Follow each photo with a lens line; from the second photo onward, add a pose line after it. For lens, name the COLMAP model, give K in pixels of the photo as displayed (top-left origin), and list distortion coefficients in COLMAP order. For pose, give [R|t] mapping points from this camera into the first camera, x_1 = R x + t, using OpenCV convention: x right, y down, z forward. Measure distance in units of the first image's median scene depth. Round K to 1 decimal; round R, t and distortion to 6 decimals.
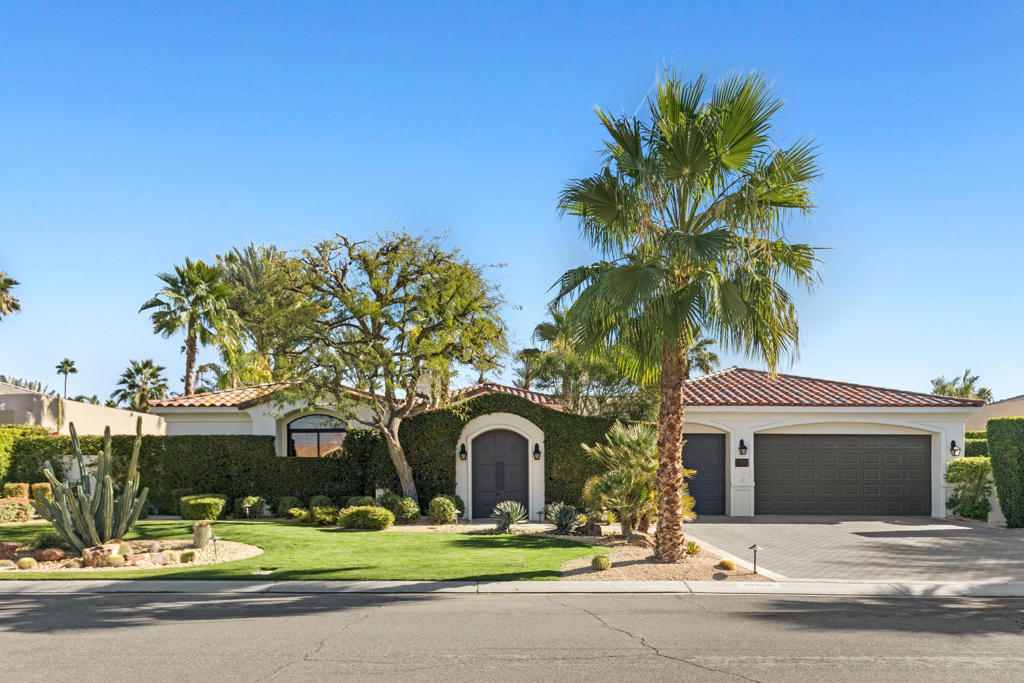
lens RADIAL K [[706.3, 0, 512.0], [0, 706.3, 341.5], [0, 0, 1]] dist [0.001226, 0.003094]
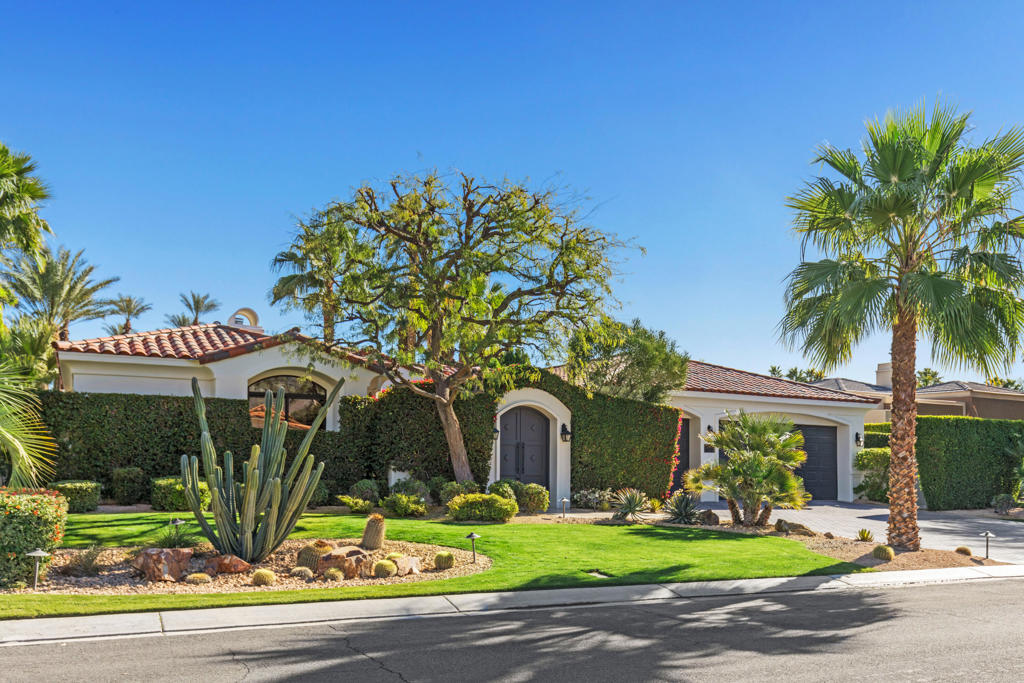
lens RADIAL K [[804.2, 0, 512.0], [0, 804.2, 341.5], [0, 0, 1]] dist [0.002357, 0.000491]
pose [[0.909025, 0.077395, 0.409492, -0.451808], [-0.098925, 0.994592, 0.031621, 0.013845], [-0.404831, -0.069253, 0.911765, 0.093391]]
